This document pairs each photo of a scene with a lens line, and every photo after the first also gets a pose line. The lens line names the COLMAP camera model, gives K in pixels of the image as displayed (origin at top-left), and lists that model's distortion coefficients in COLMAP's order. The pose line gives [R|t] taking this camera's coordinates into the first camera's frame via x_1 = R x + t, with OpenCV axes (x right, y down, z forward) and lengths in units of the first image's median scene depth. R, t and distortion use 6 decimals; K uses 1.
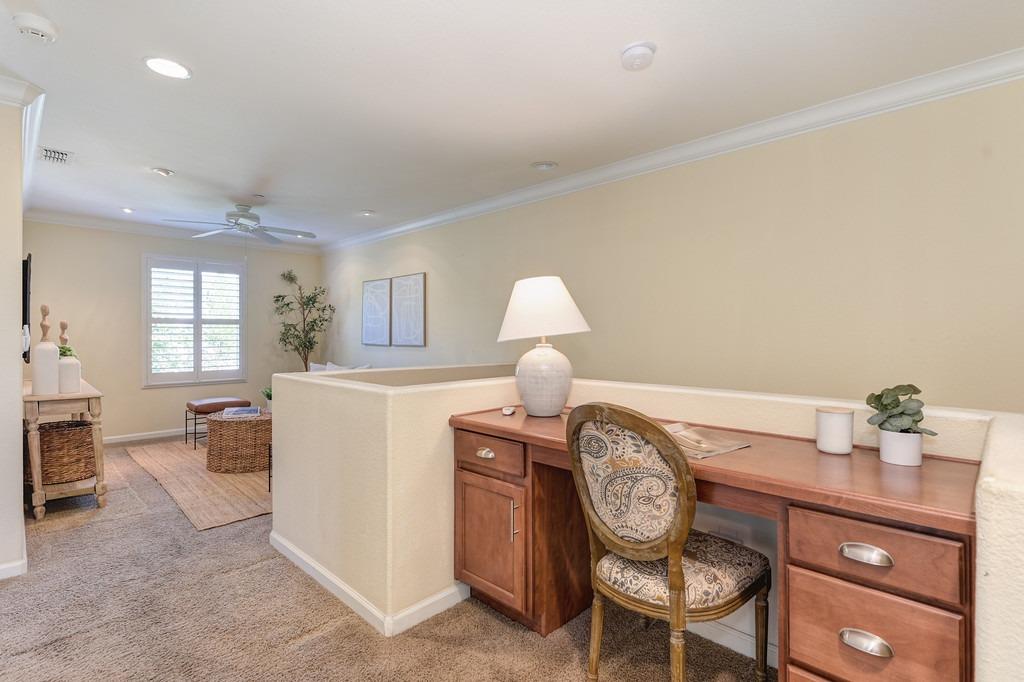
lens RADIAL K [[481.7, 0, 512.0], [0, 481.7, 341.0], [0, 0, 1]] dist [-0.001333, -0.000261]
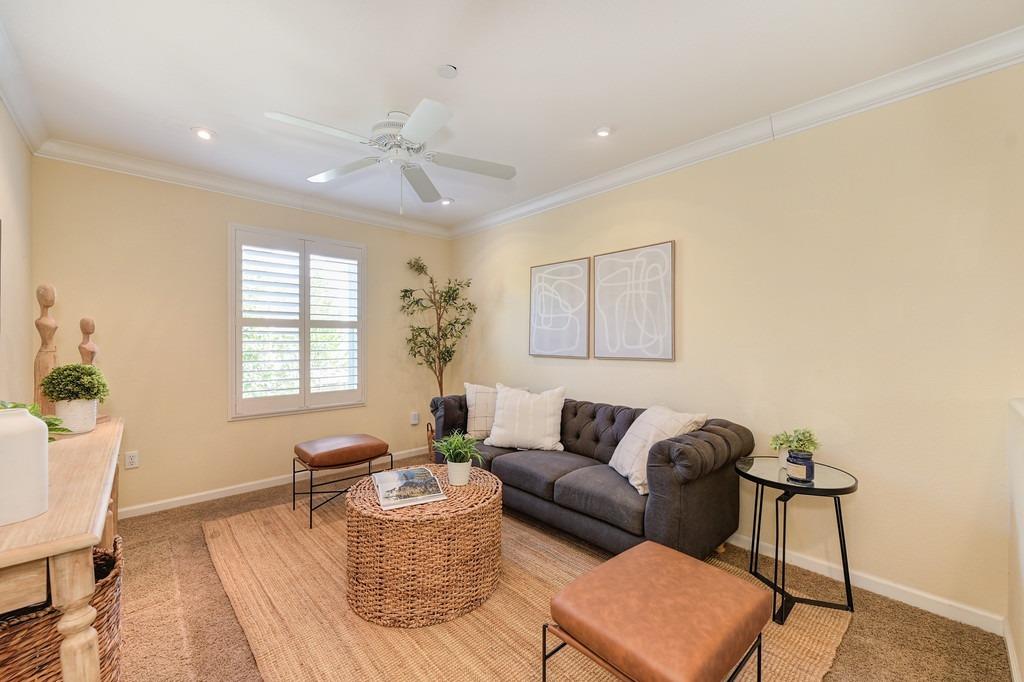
lens RADIAL K [[403.1, 0, 517.7], [0, 403.1, 343.8], [0, 0, 1]] dist [-0.002438, -0.000073]
pose [[0.999279, -0.002687, -0.037880, -0.334793], [0.002462, 0.999979, -0.005997, -0.006927], [0.037895, 0.005900, 0.999264, 0.441747]]
